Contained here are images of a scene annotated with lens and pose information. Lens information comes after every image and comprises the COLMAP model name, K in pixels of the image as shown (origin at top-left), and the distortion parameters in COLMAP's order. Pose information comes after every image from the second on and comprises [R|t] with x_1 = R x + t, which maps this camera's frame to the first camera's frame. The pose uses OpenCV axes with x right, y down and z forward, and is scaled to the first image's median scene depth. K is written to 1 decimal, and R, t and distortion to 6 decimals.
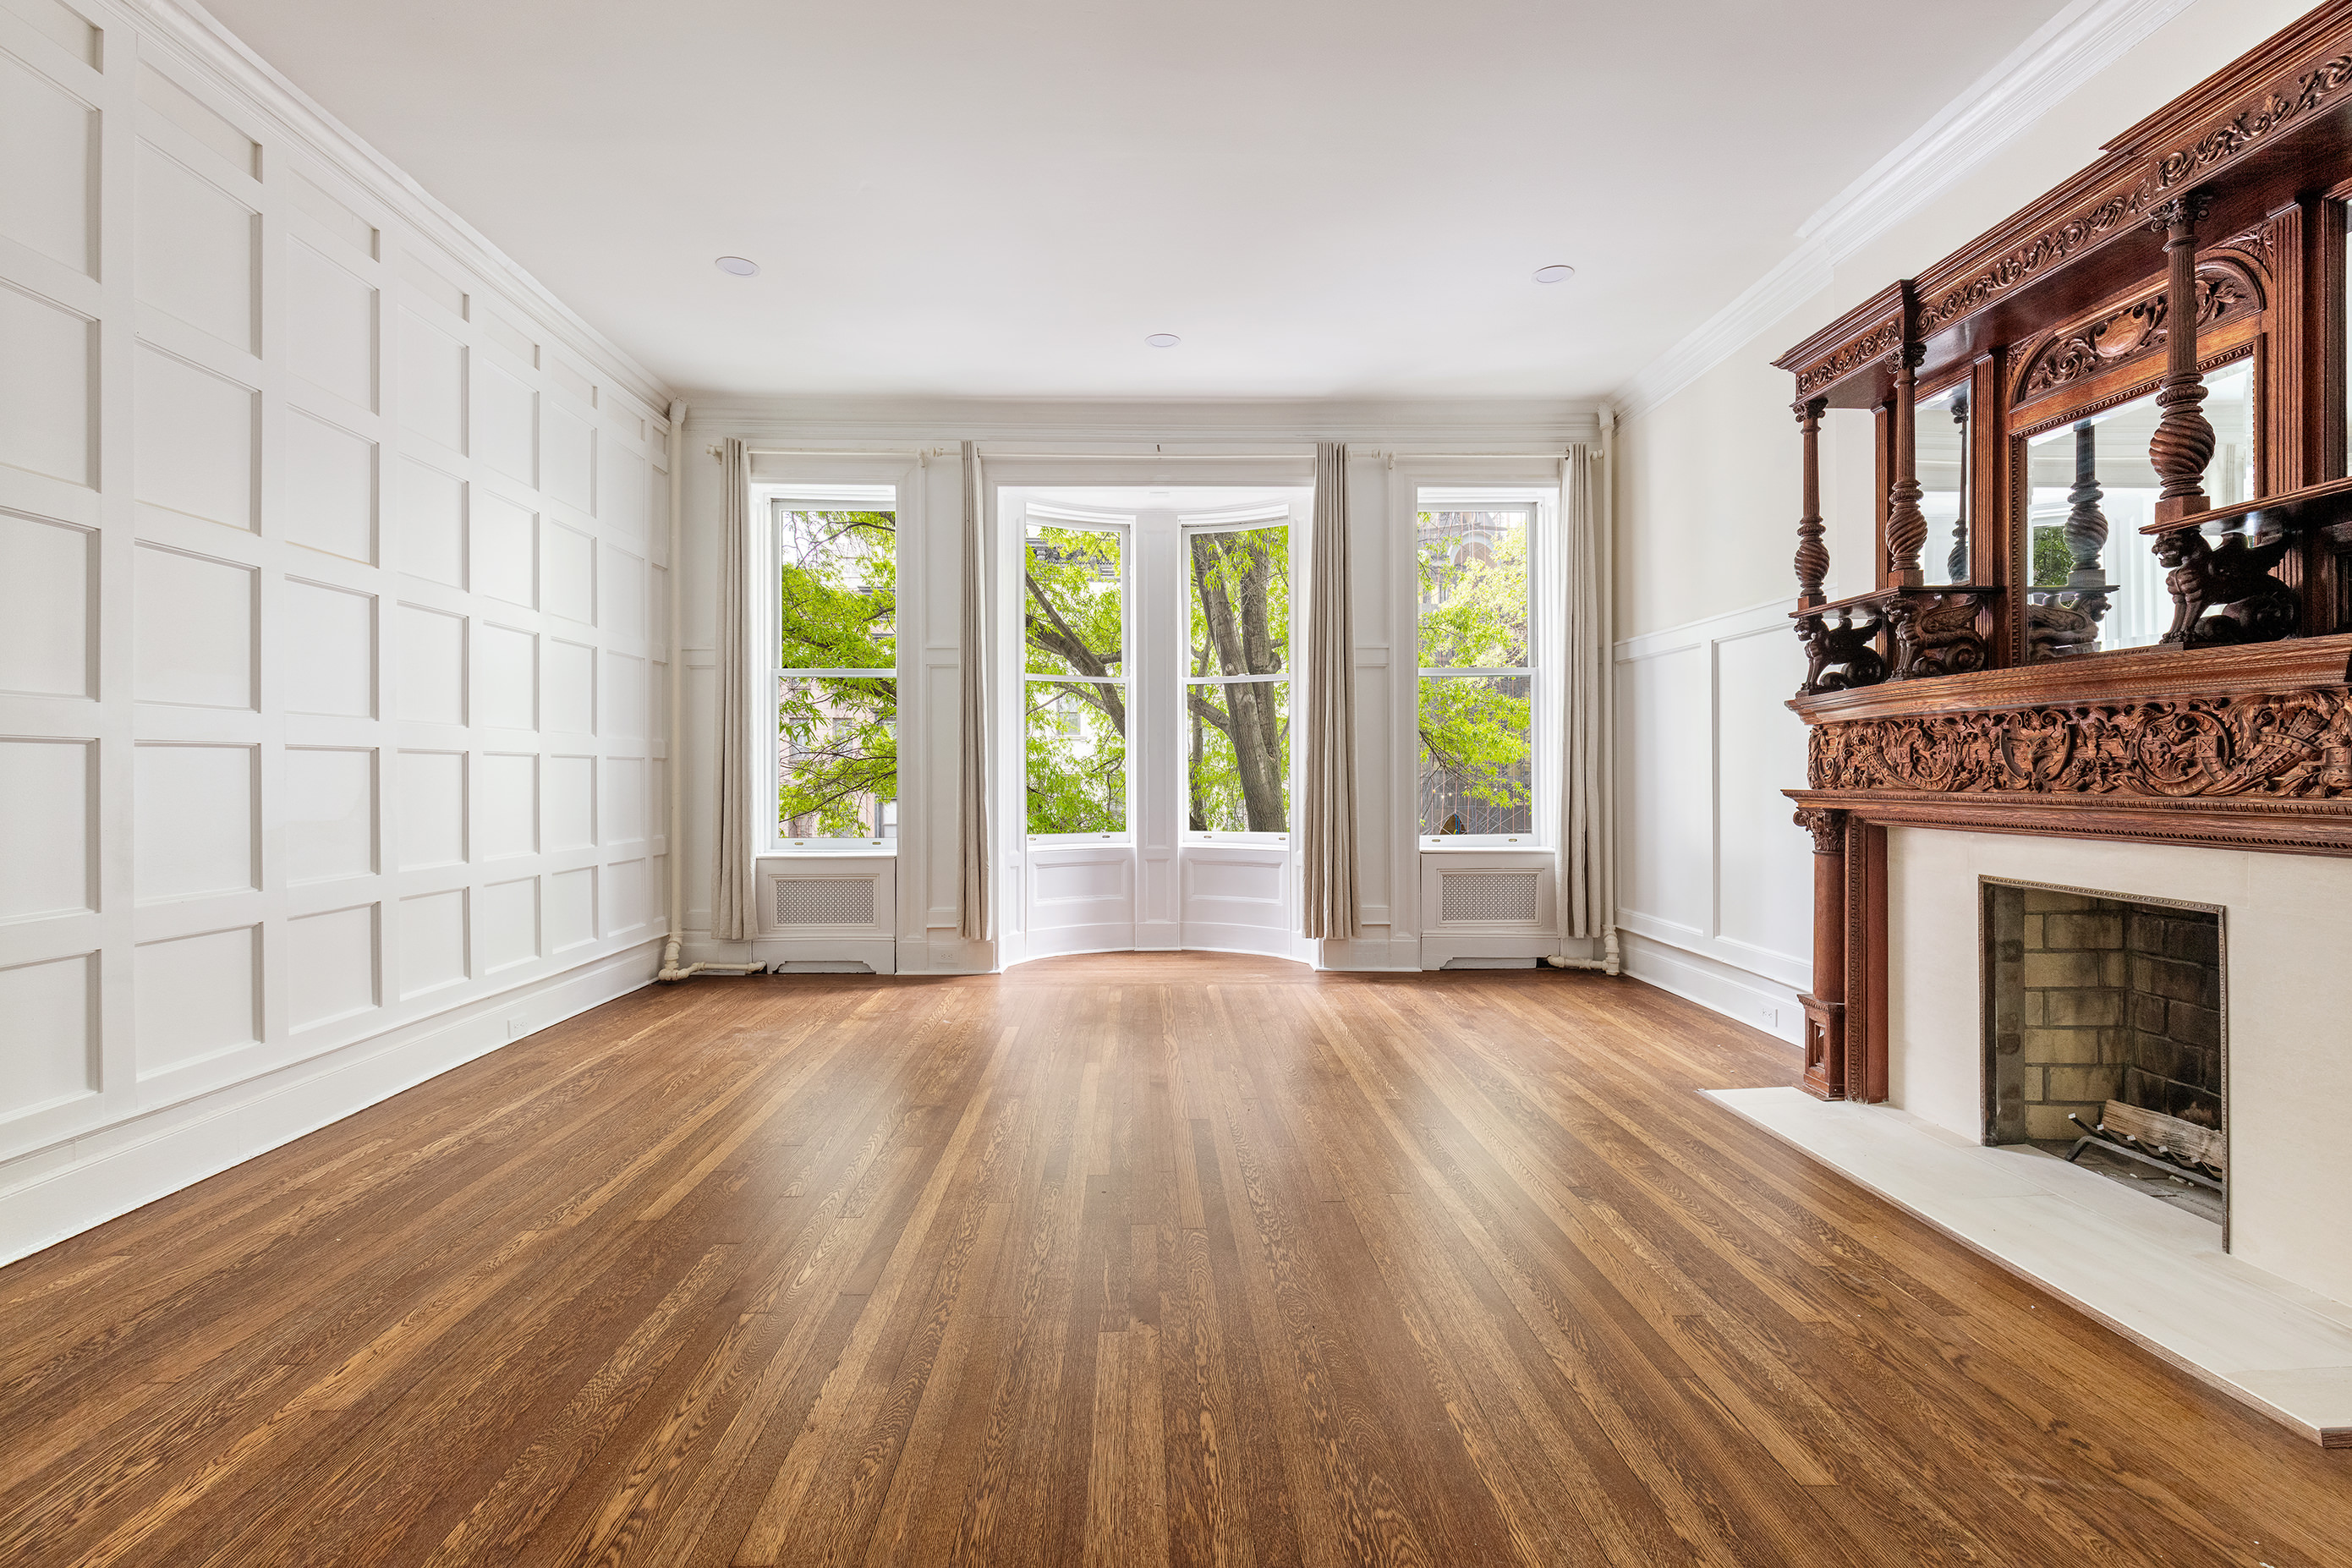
lens RADIAL K [[1062.6, 0, 1176.0], [0, 1062.6, 784.0], [0, 0, 1]] dist [0.006957, -0.000263]
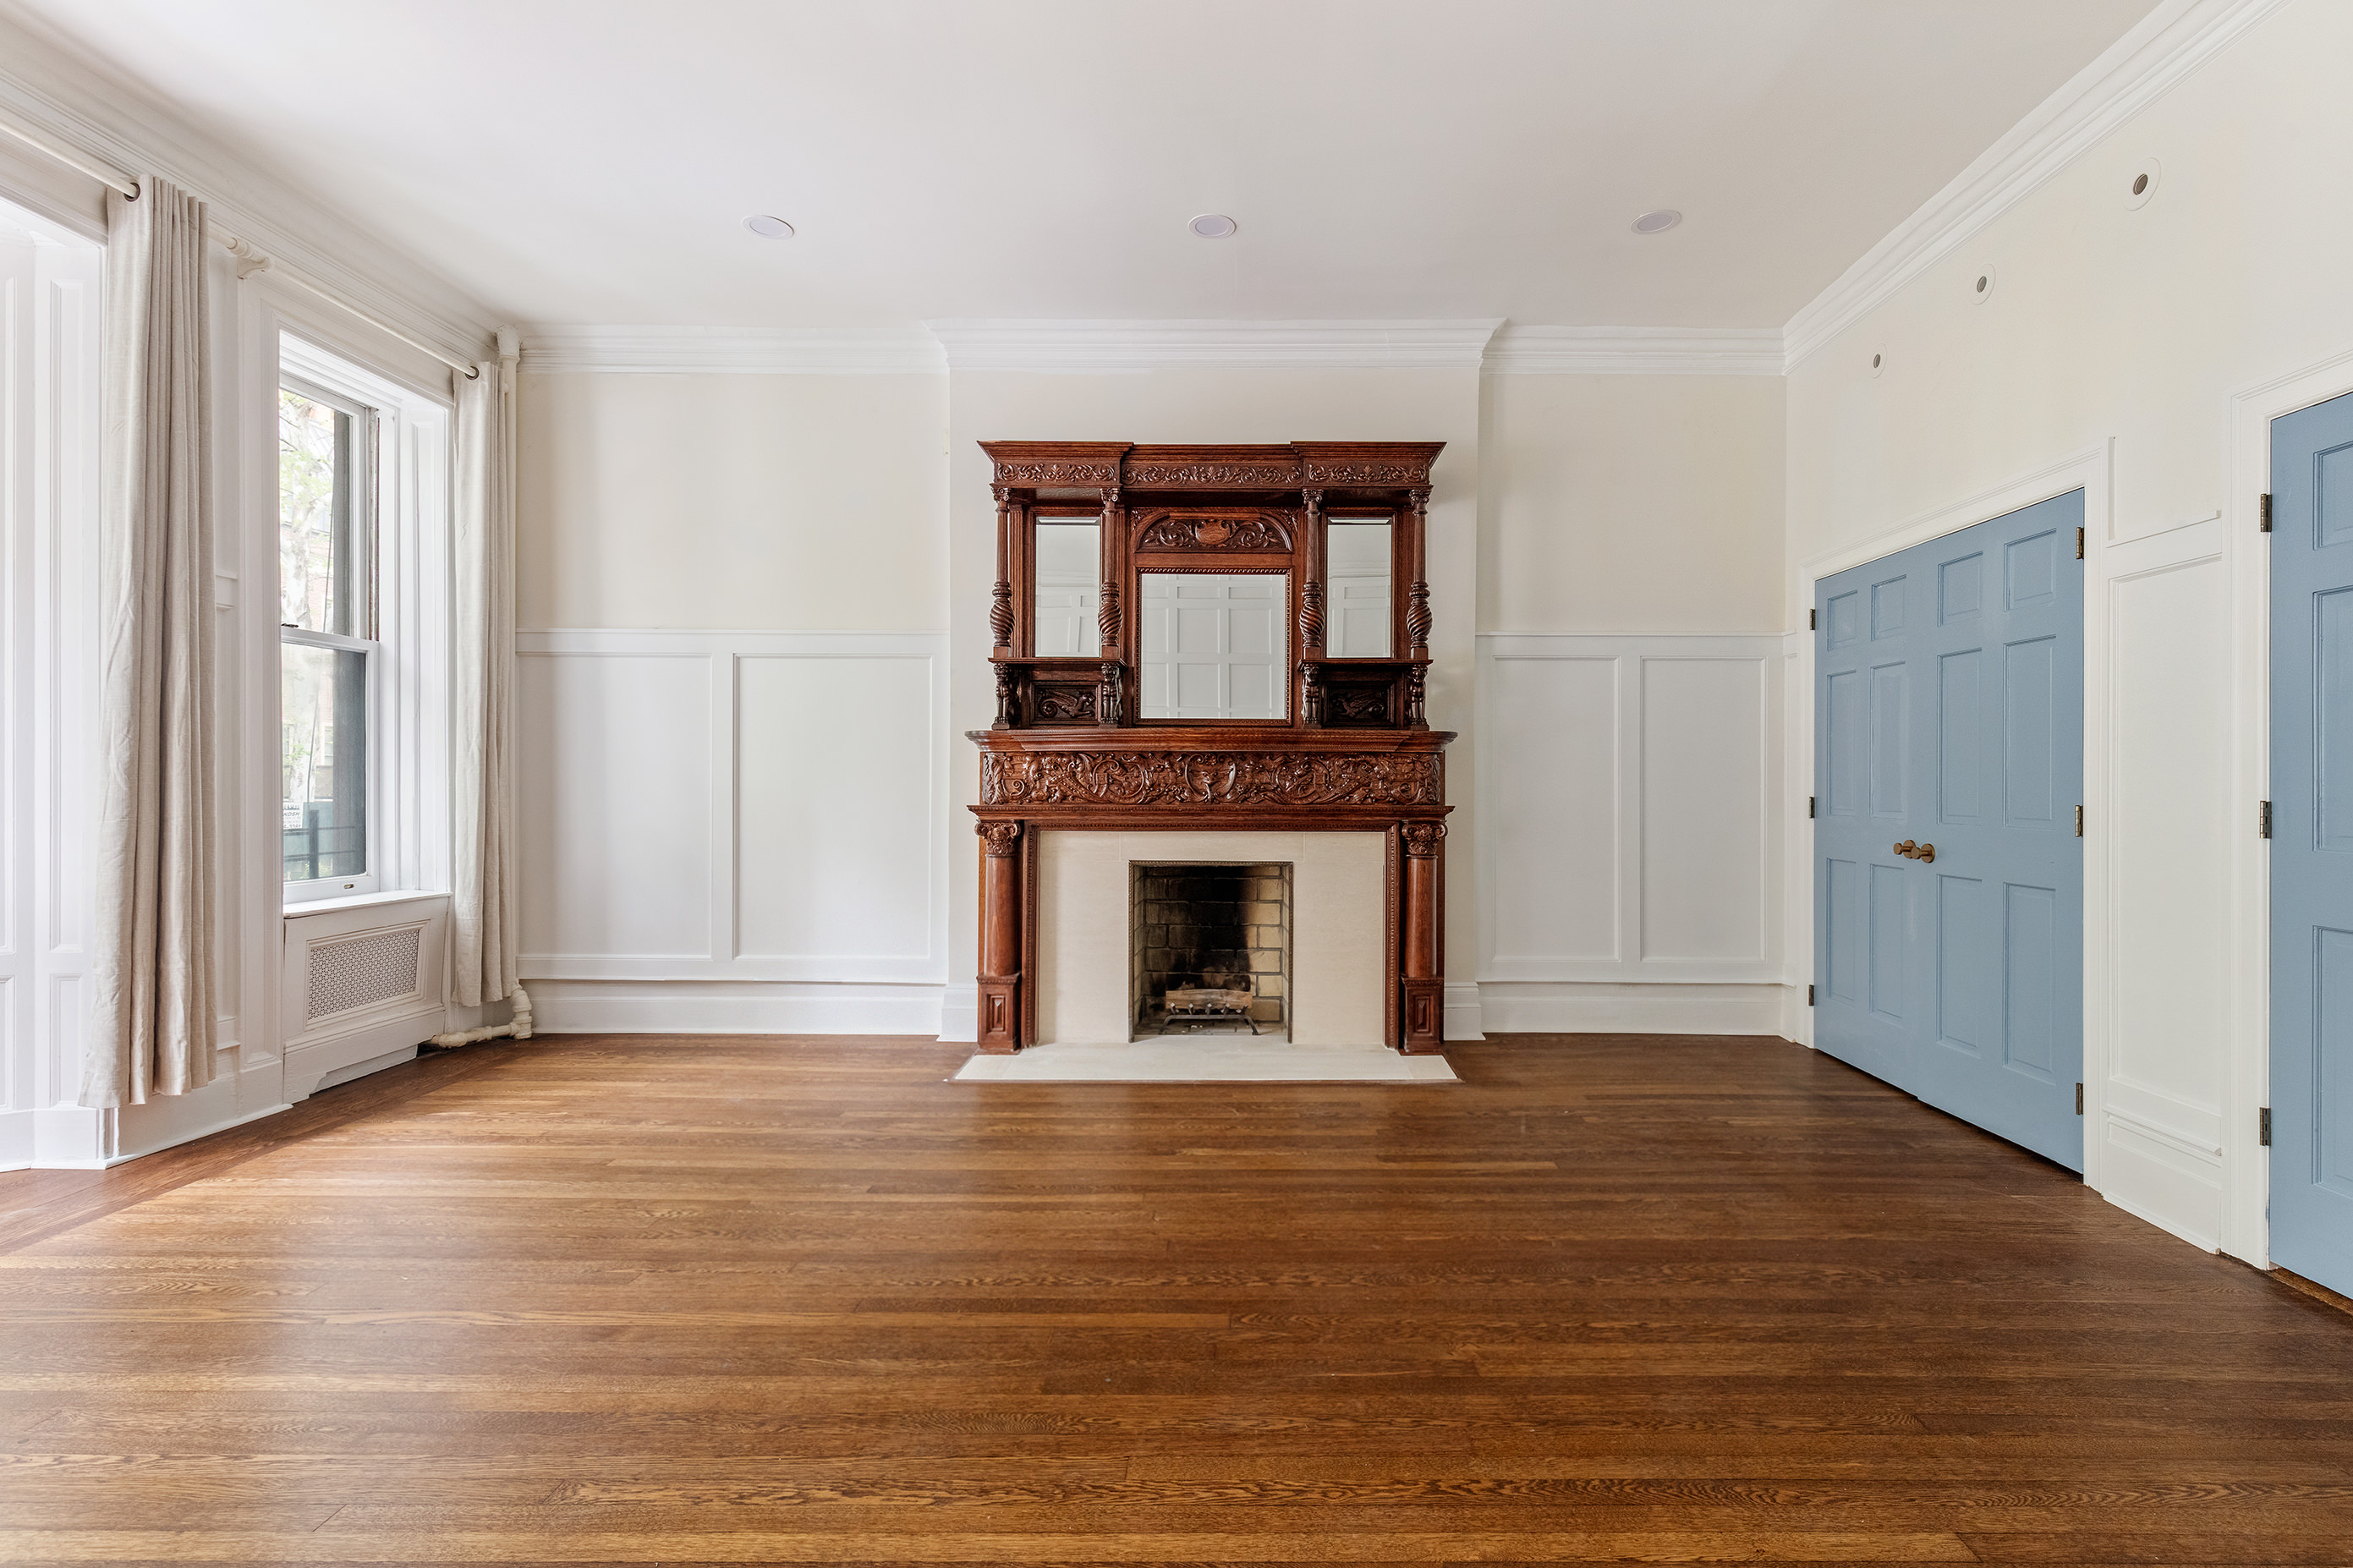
lens RADIAL K [[1107.7, 0, 1176.5], [0, 1107.7, 784.0], [0, 0, 1]] dist [0.008498, 0.000107]
pose [[0.040834, 0.000135, 0.999166, -0.669890], [0.007549, 0.999971, -0.000444, -0.016280], [-0.999137, 0.007561, 0.040832, 0.752611]]
